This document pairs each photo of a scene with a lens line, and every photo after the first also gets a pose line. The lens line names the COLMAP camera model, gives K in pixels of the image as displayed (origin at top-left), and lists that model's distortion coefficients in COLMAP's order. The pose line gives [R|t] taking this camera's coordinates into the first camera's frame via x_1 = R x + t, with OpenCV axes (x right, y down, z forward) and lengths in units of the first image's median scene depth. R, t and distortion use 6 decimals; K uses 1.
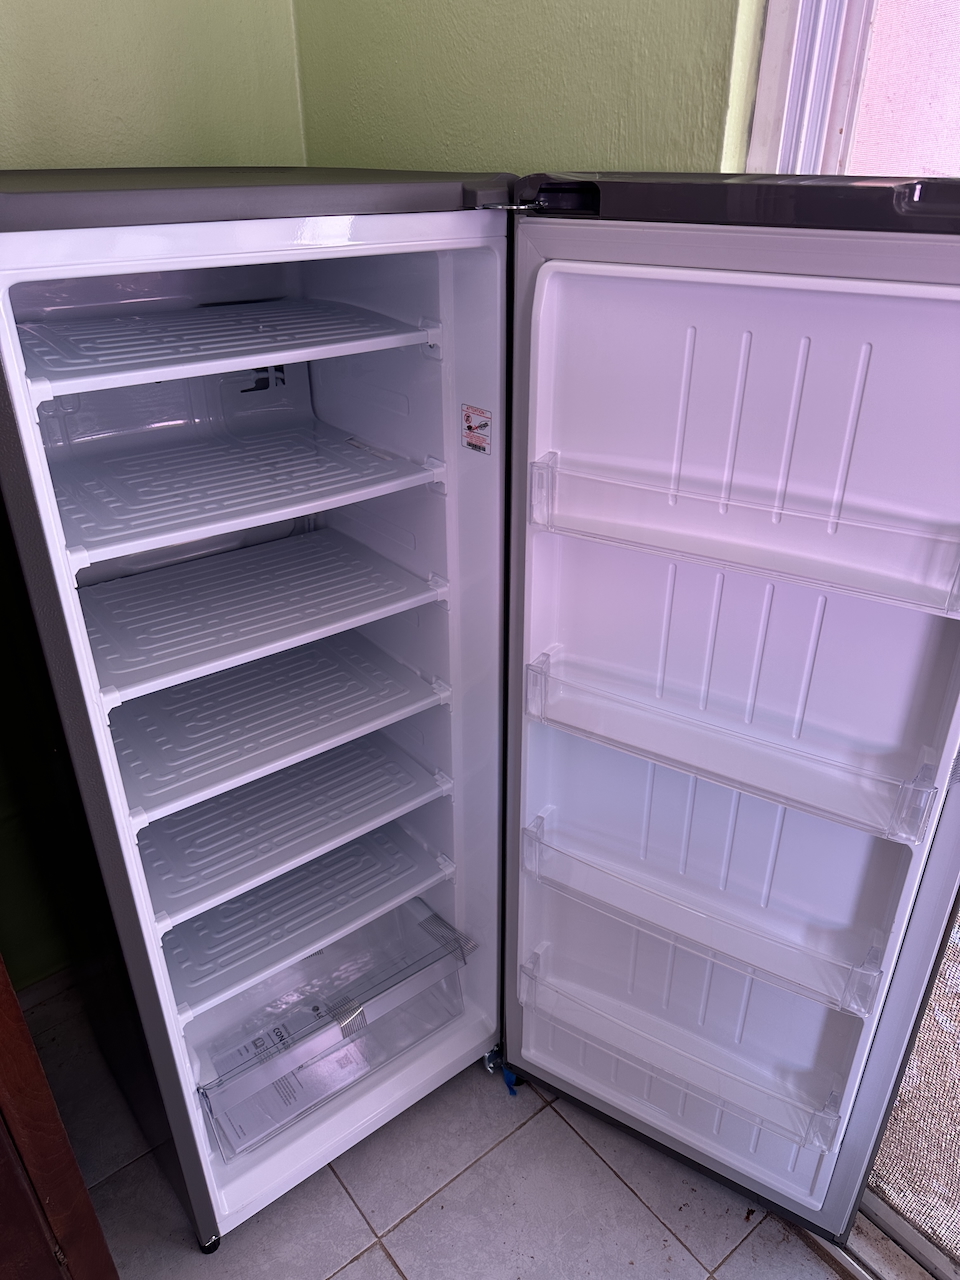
lens RADIAL K [[911.3, 0, 479.8], [0, 911.3, 625.4], [0, 0, 1]] dist [0.000731, -0.007958]
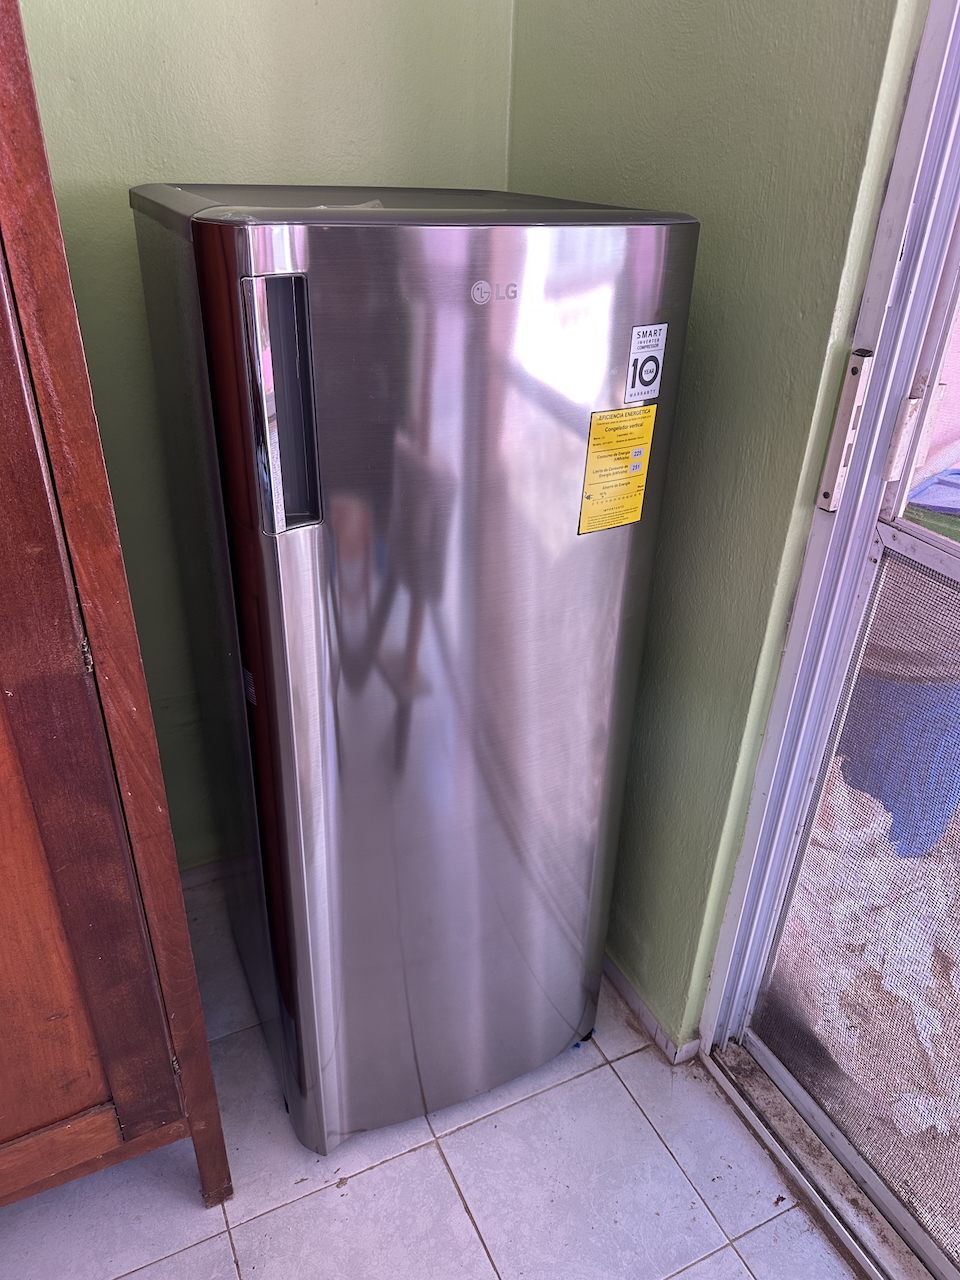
lens RADIAL K [[911.3, 0, 479.8], [0, 911.3, 625.4], [0, 0, 1]] dist [0.000731, -0.007958]
pose [[0.973377, 0.135848, -0.184612, 0.065967], [-0.136837, 0.990566, 0.007435, 0.029678], [0.183880, 0.018024, 0.982783, -0.113766]]
